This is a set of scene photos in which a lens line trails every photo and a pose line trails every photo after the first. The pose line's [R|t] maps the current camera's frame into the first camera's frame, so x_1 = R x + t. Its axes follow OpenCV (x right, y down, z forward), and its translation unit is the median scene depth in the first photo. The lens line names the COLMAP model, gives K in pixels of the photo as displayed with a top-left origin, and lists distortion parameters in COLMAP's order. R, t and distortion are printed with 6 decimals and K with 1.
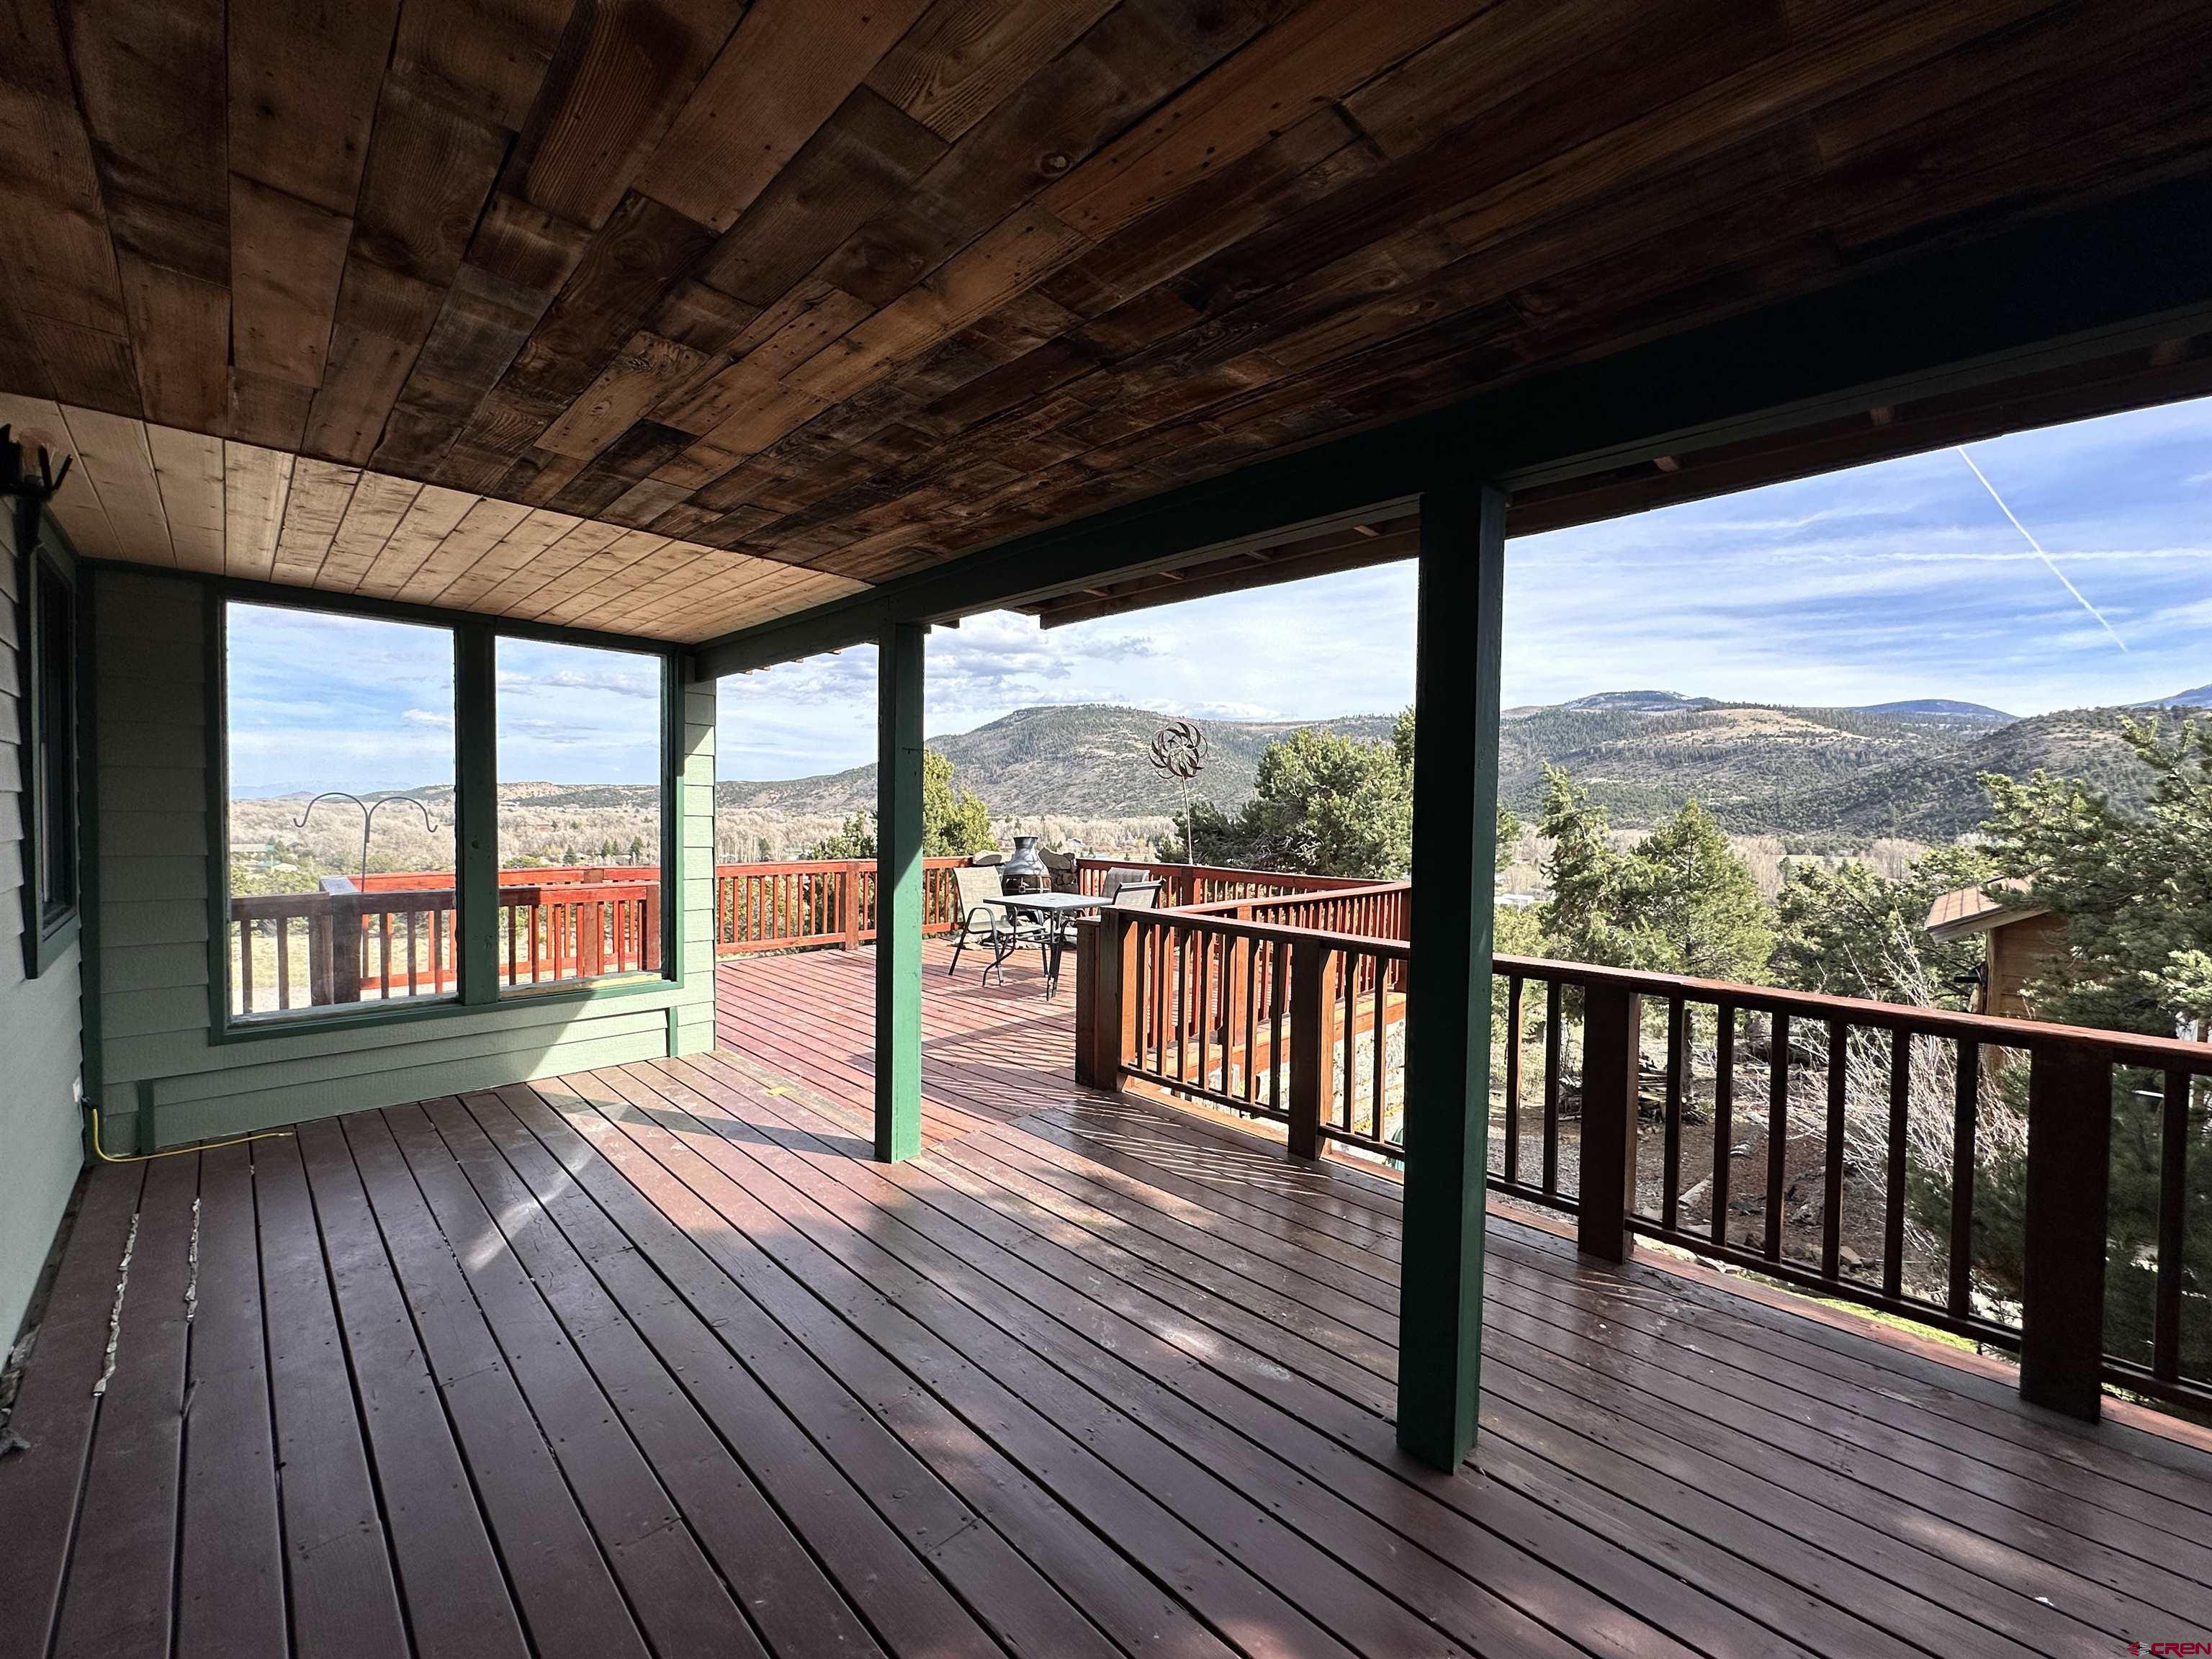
lens RADIAL K [[888.3, 0, 1108.3], [0, 888.3, 829.6], [0, 0, 1]] dist [-0.006802, 0.002656]
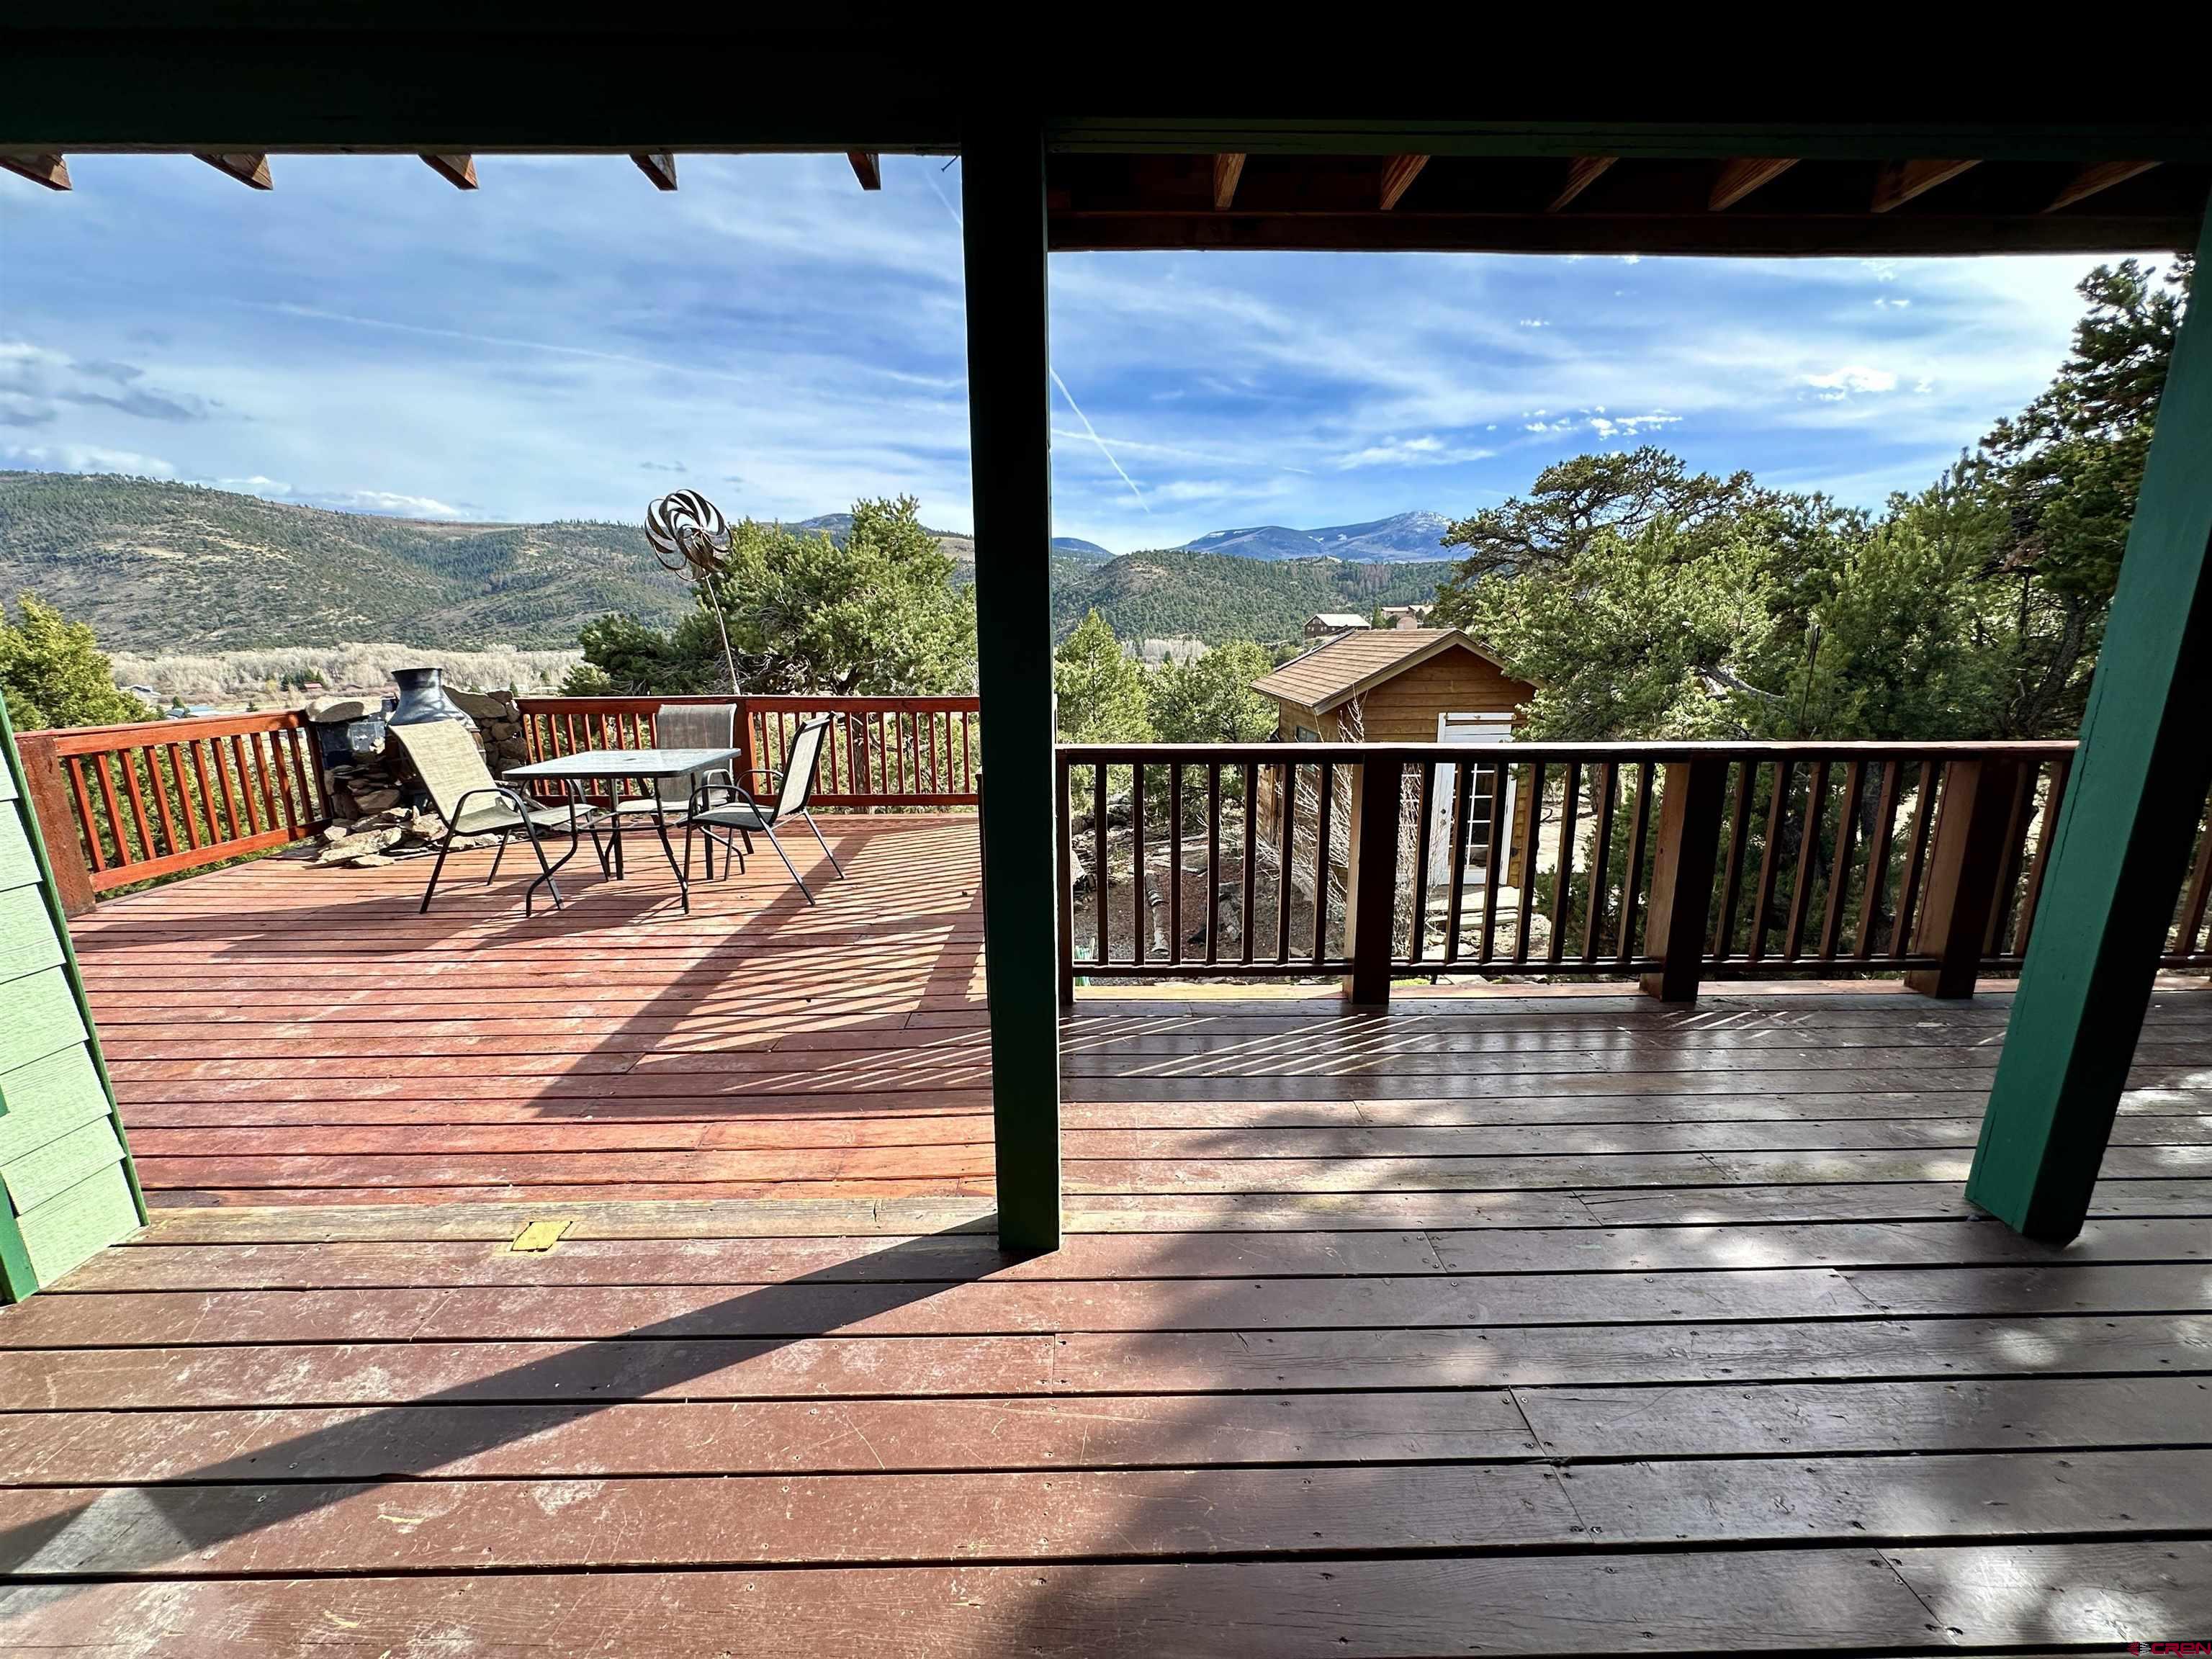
lens RADIAL K [[882.9, 0, 1108.3], [0, 882.9, 829.2], [0, 0, 1]] dist [-0.007822, 0.002643]
pose [[0.694161, -0.174500, 0.698348, -0.203441], [0.033048, 0.976874, 0.211247, 0.003698], [-0.719060, -0.123561, 0.683875, 0.233119]]
